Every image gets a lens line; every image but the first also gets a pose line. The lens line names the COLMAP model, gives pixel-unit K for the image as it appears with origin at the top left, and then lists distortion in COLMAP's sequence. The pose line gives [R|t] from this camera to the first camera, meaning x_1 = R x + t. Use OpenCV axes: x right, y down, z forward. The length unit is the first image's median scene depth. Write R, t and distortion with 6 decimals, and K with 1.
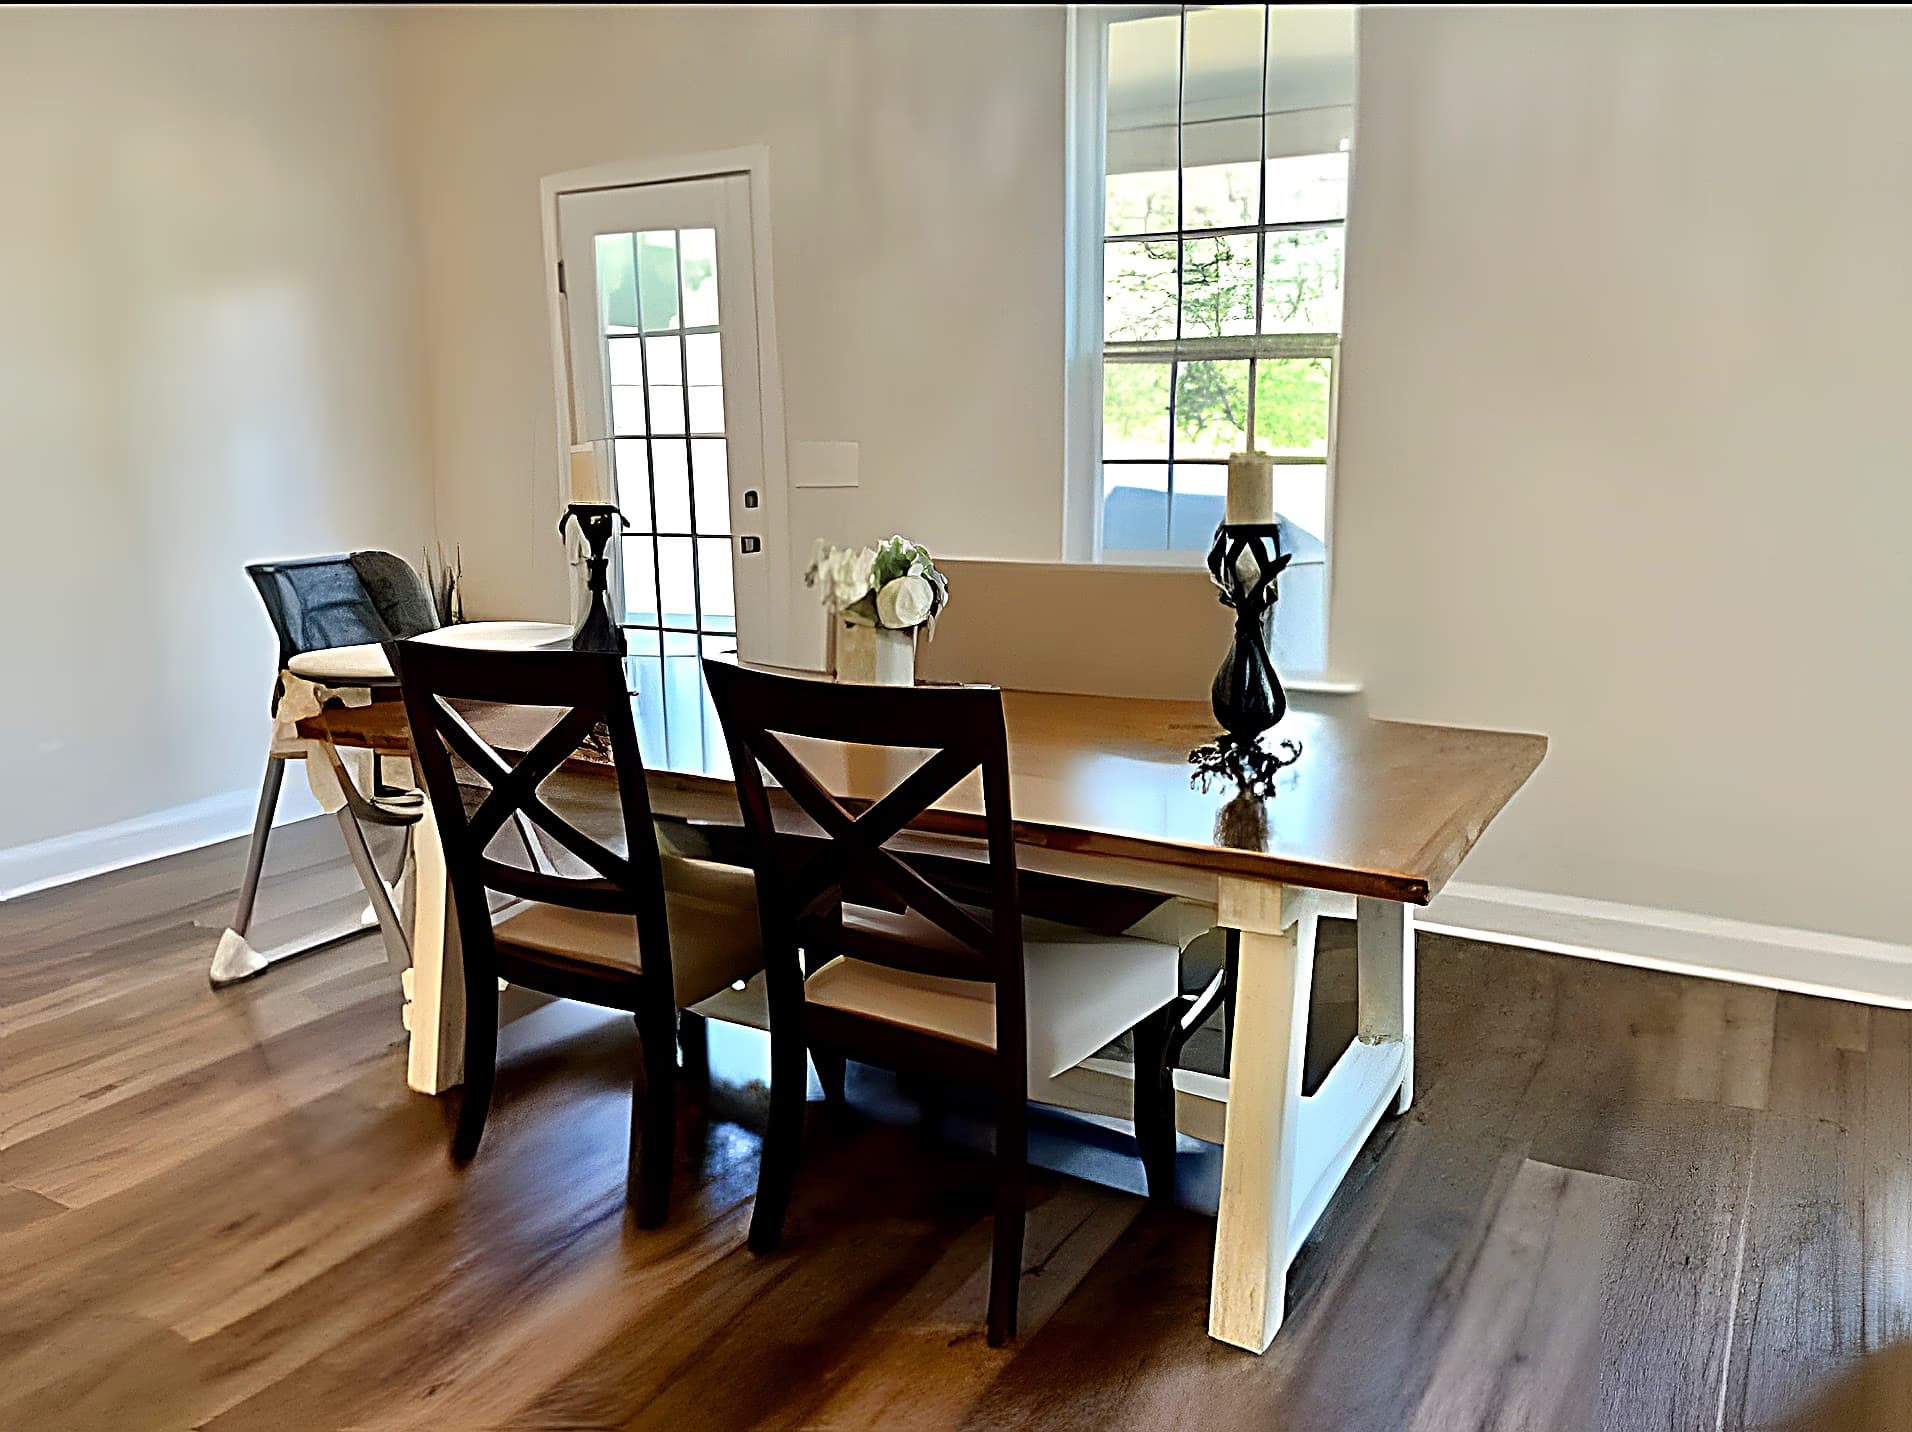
lens RADIAL K [[1519.1, 0, 956.0], [0, 1519.1, 716.0], [0, 0, 1]] dist [0.044498, -0.002229]
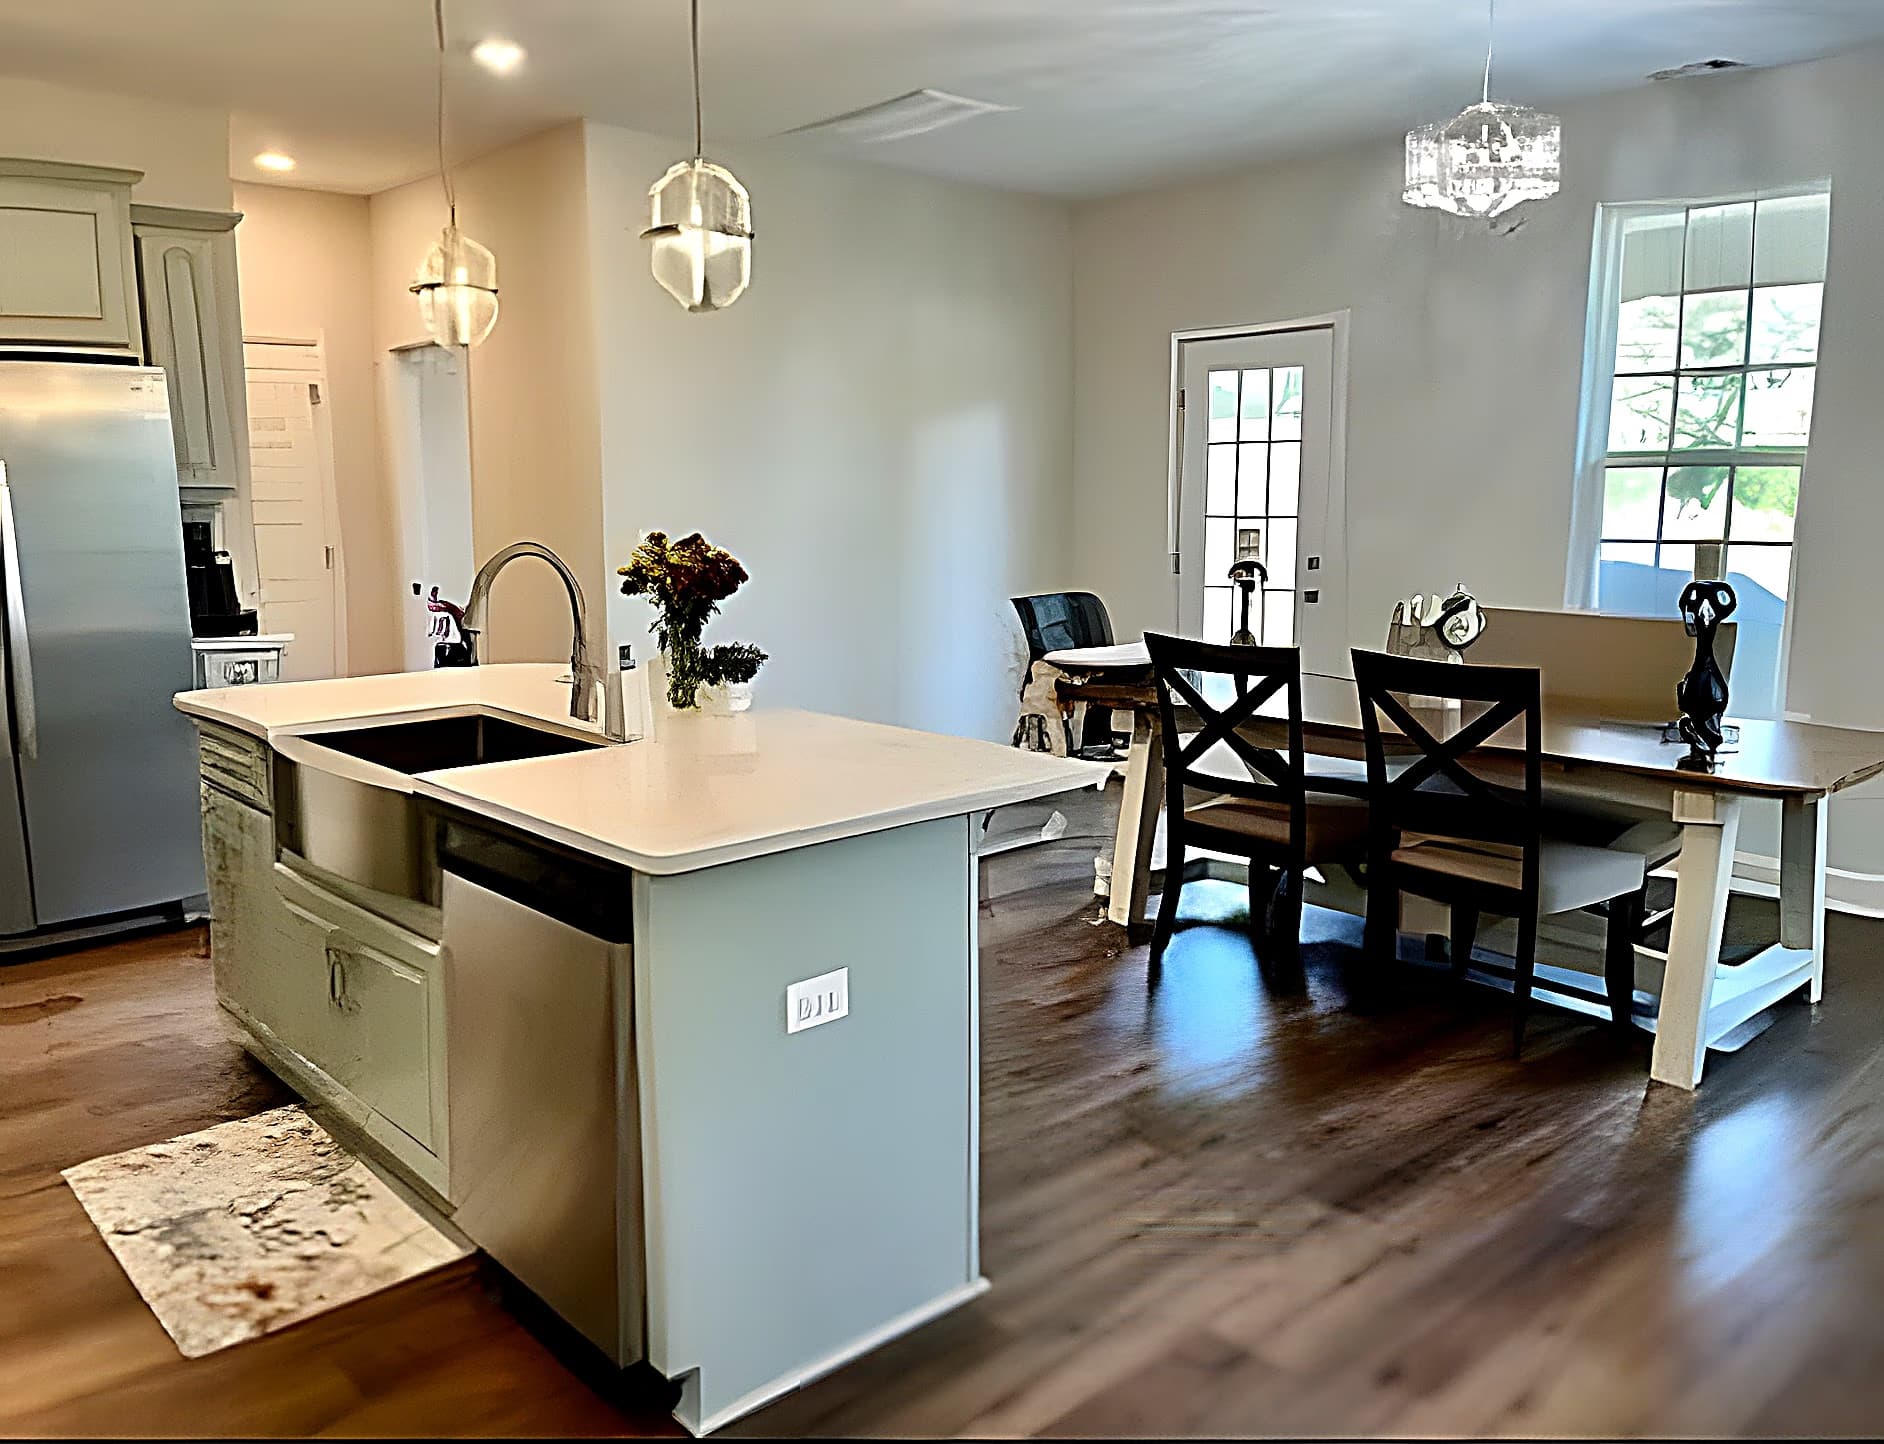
lens RADIAL K [[1482.6, 0, 943.4], [0, 1482.6, 731.1], [0, 0, 1]] dist [0.032299, 0.002007]
pose [[0.952897, 0.058574, -0.297585, -0.079351], [-0.068238, 0.997423, -0.022179, 0.099467], [0.295518, 0.041441, 0.954438, -0.604887]]
